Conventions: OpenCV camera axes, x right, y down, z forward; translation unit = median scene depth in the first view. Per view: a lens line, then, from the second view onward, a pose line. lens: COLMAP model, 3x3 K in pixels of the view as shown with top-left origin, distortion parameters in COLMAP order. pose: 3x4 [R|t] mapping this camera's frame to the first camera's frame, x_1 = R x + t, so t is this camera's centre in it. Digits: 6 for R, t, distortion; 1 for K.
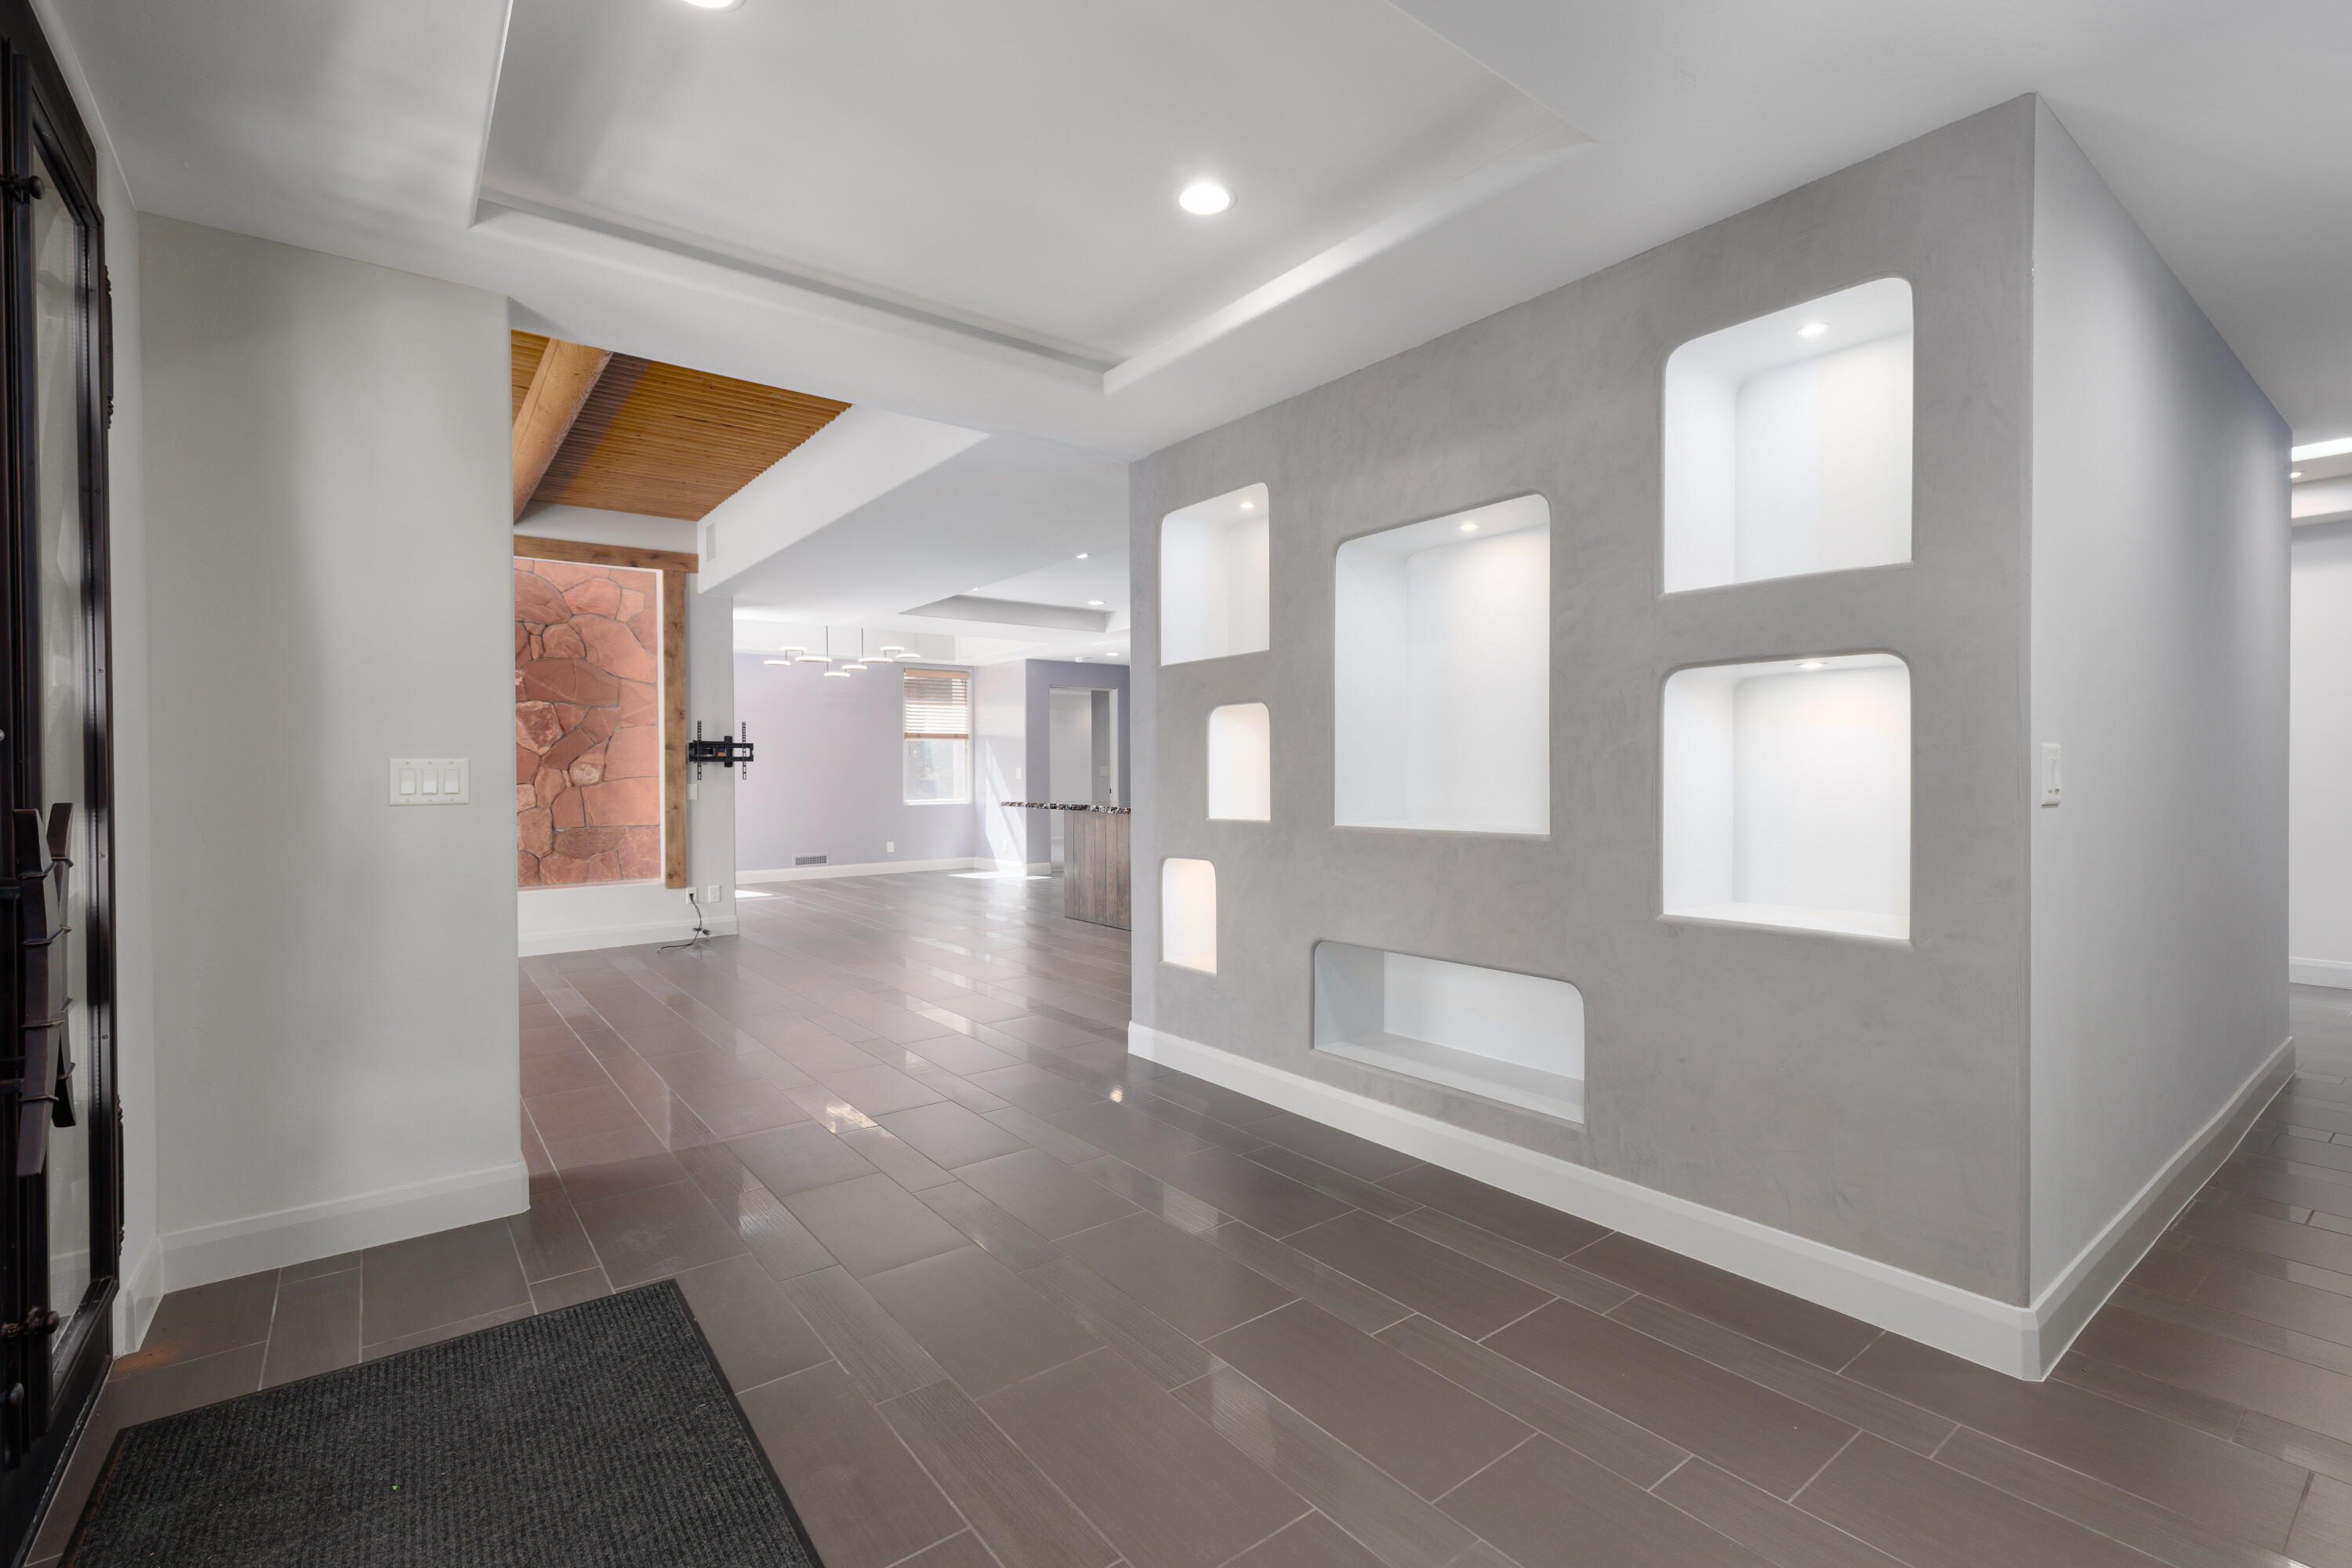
lens RADIAL K [[1057.0, 0, 1198.5], [0, 1057.0, 784.4], [0, 0, 1]] dist [0.007731, -0.000257]
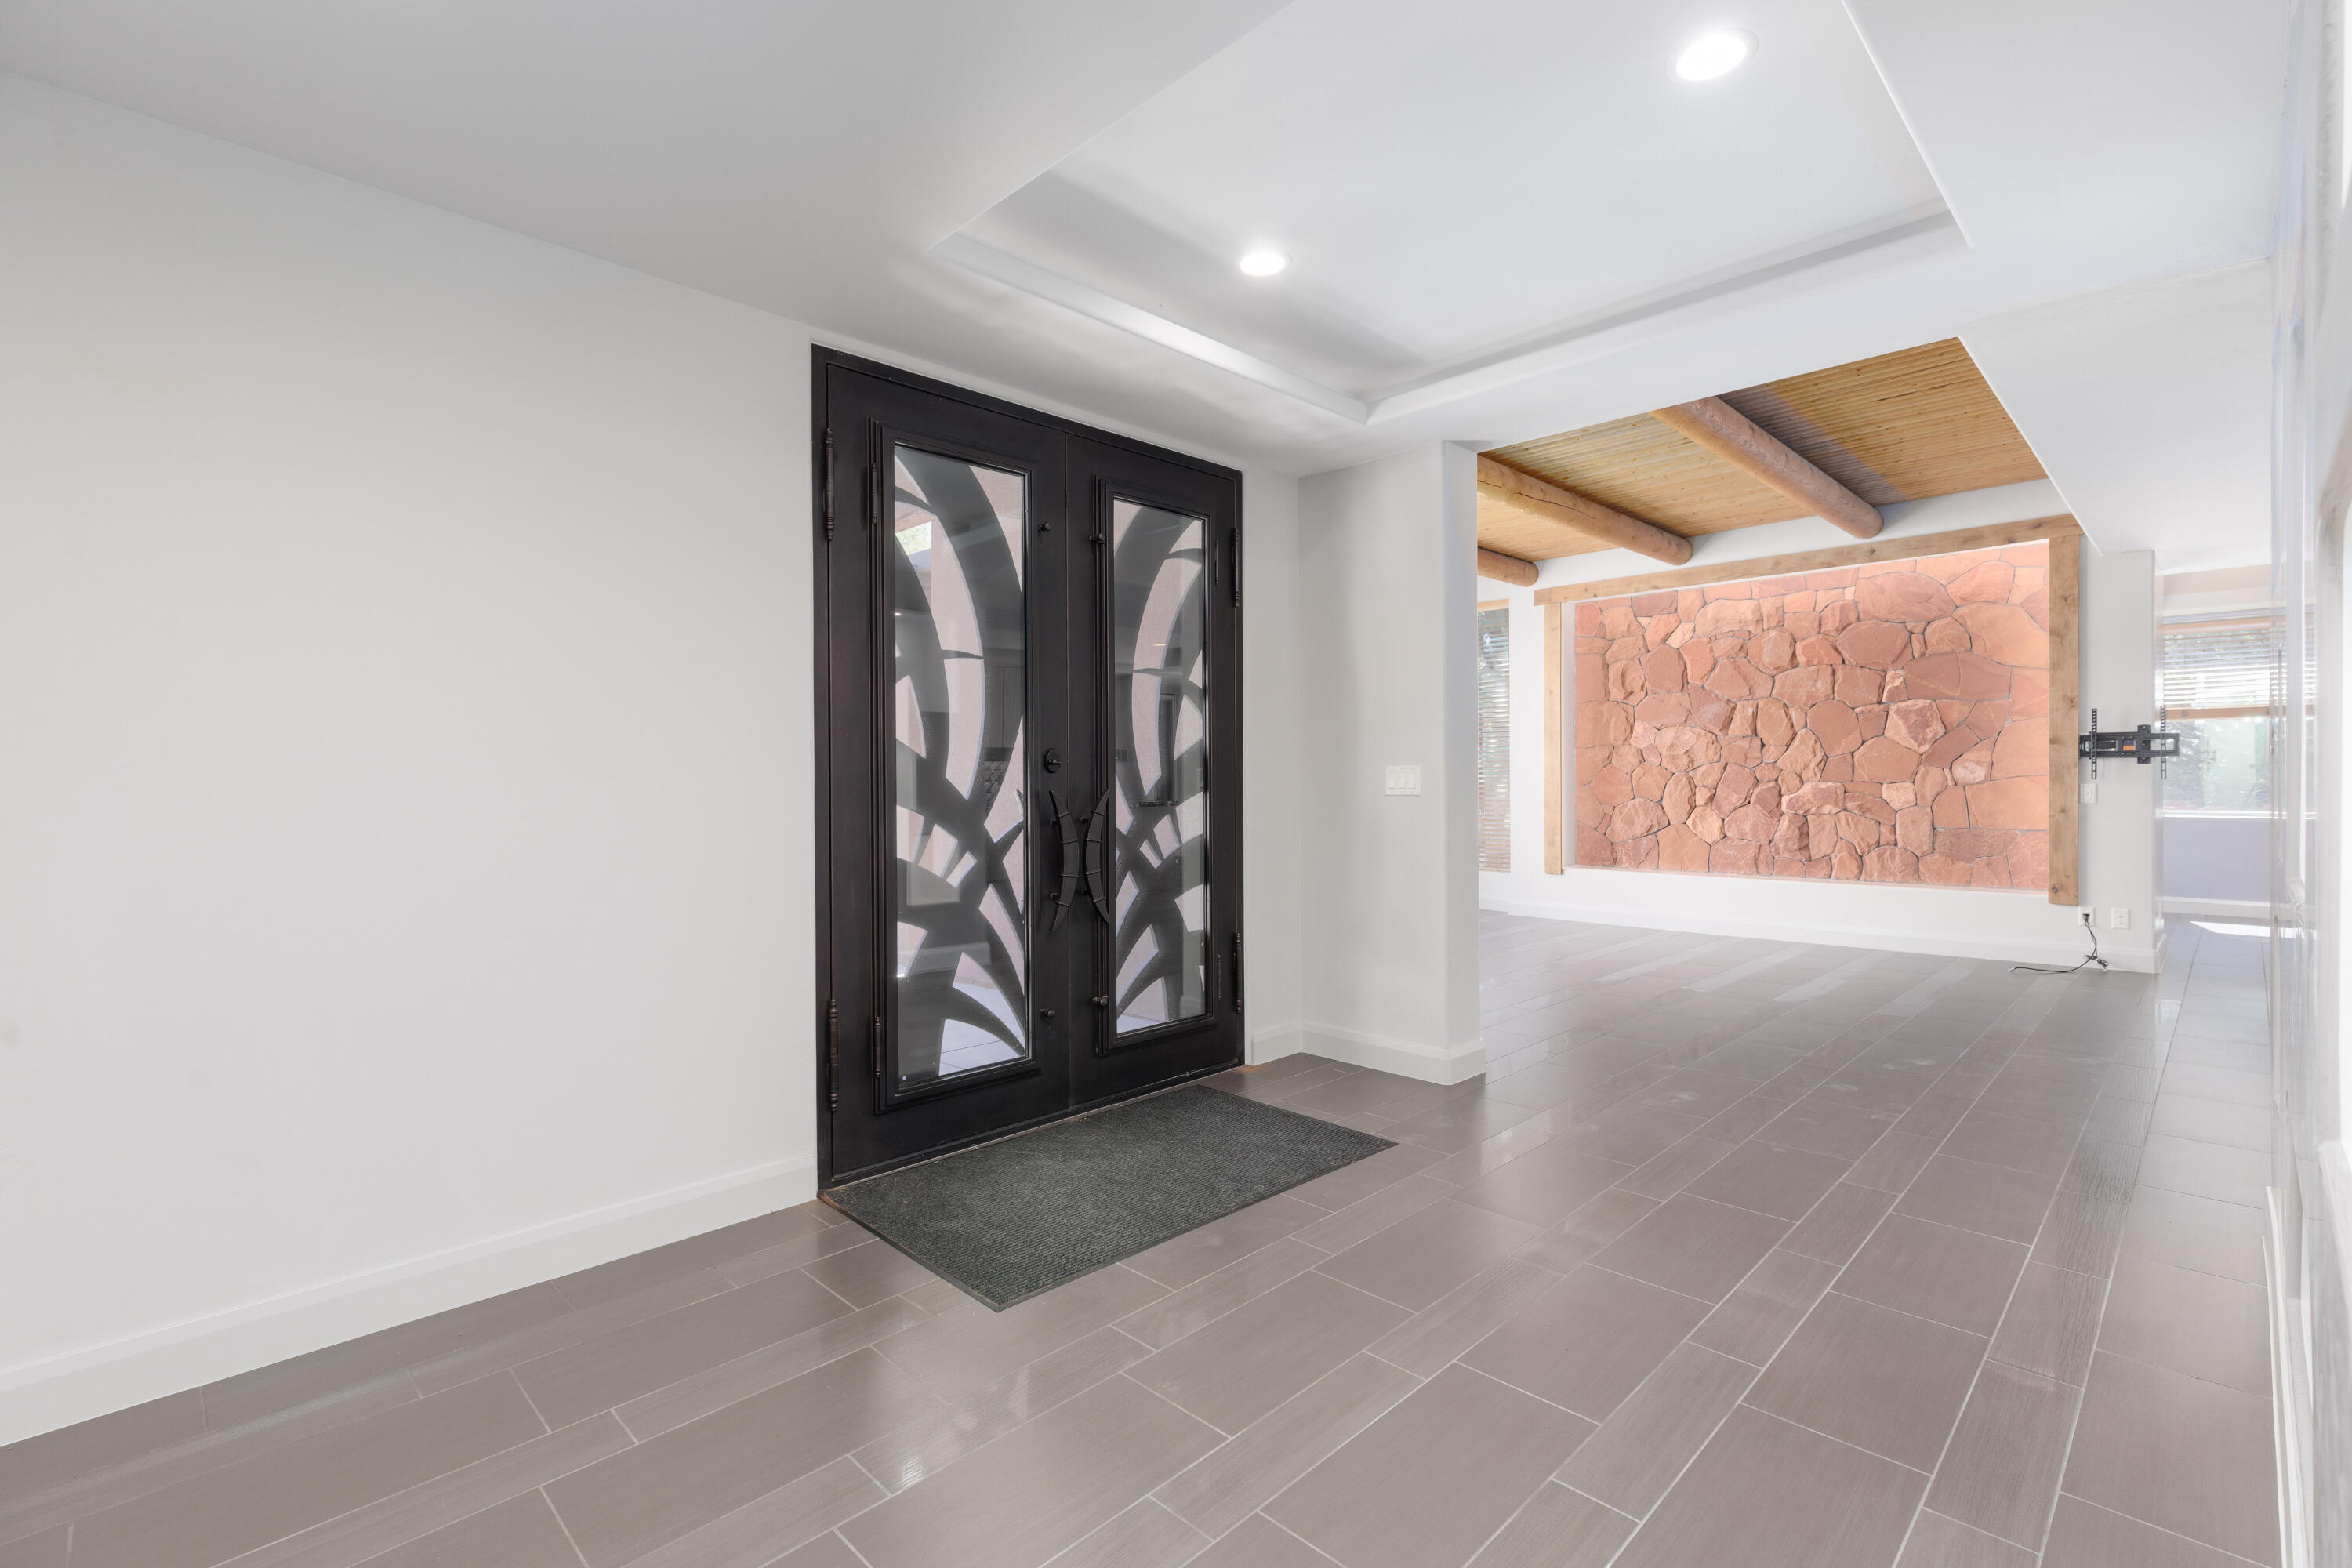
lens RADIAL K [[1057.0, 0, 1180.3], [0, 1057.0, 780.7], [0, 0, 1]] dist [0.007731, -0.000257]
pose [[0.122211, 0.007848, -0.992473, 0.276860], [-0.007029, 0.999951, 0.007042, -0.003976], [0.992479, 0.006115, 0.122260, 0.183433]]
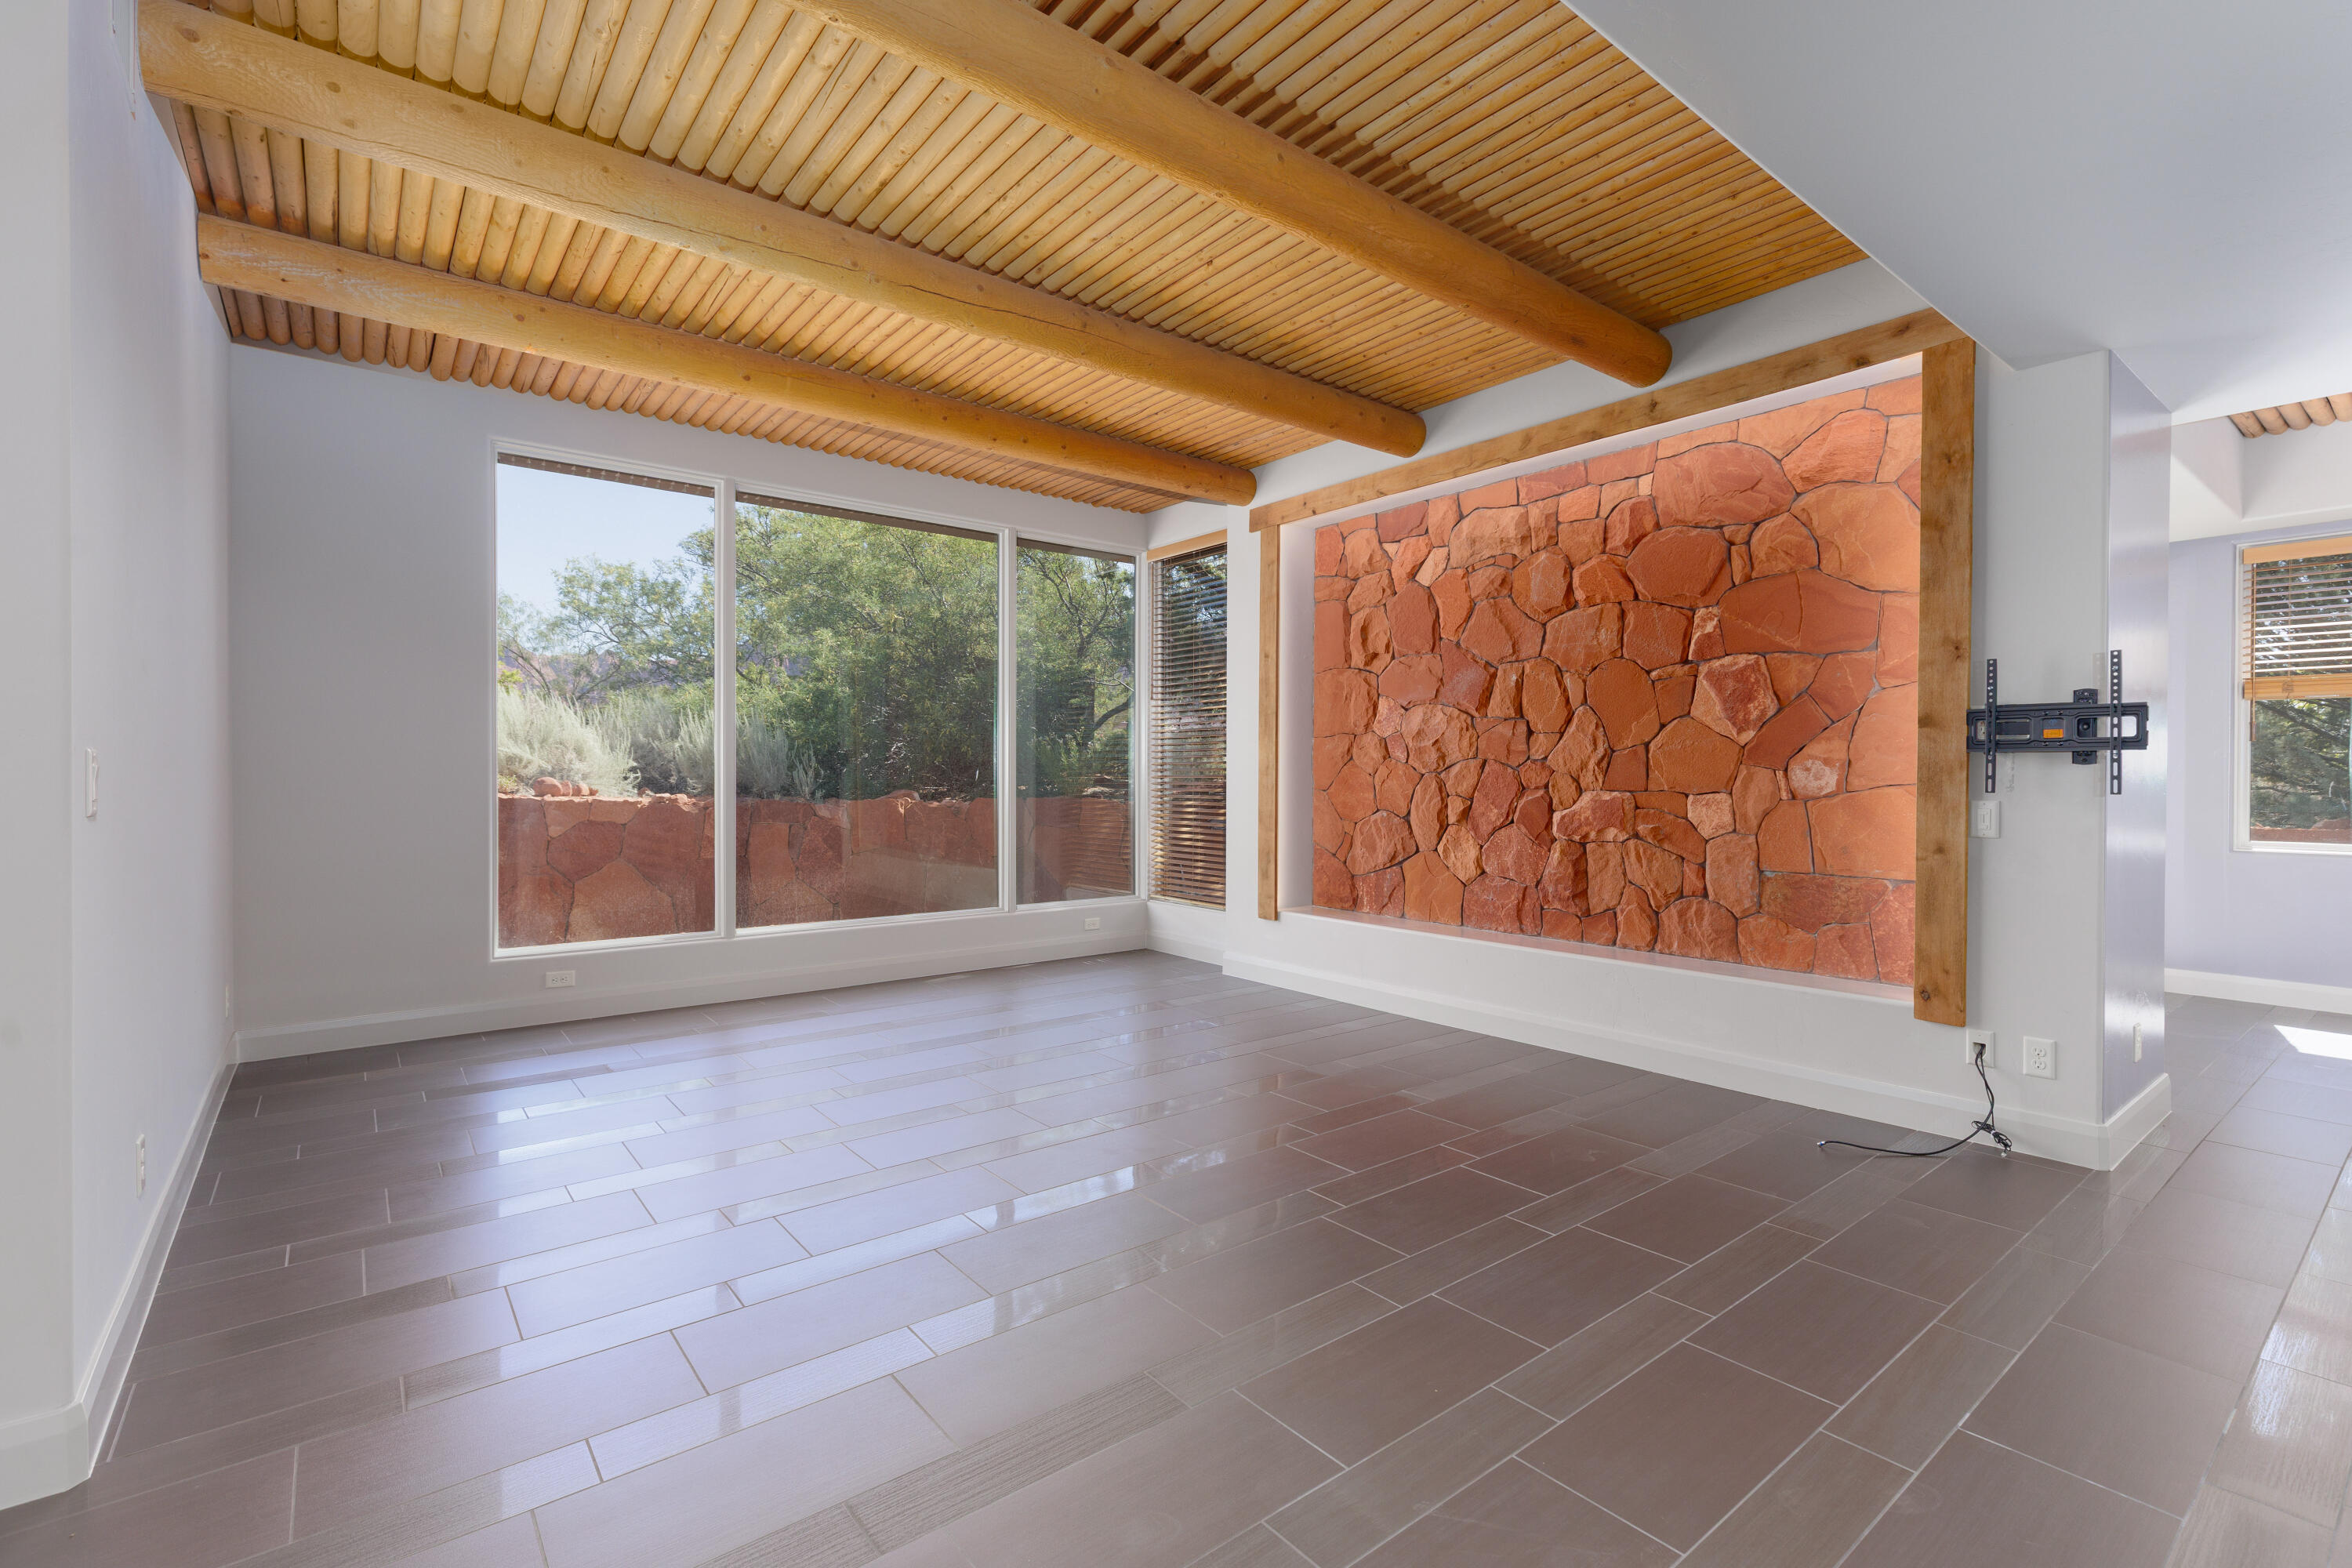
lens RADIAL K [[1057.0, 0, 1171.6], [0, 1057.0, 781.2], [0, 0, 1]] dist [0.007731, -0.000257]
pose [[0.000593, 0.011207, -0.999937, -0.026519], [-0.016160, 0.999807, 0.011196, -0.008558], [0.999869, 0.016153, 0.000774, 0.664119]]
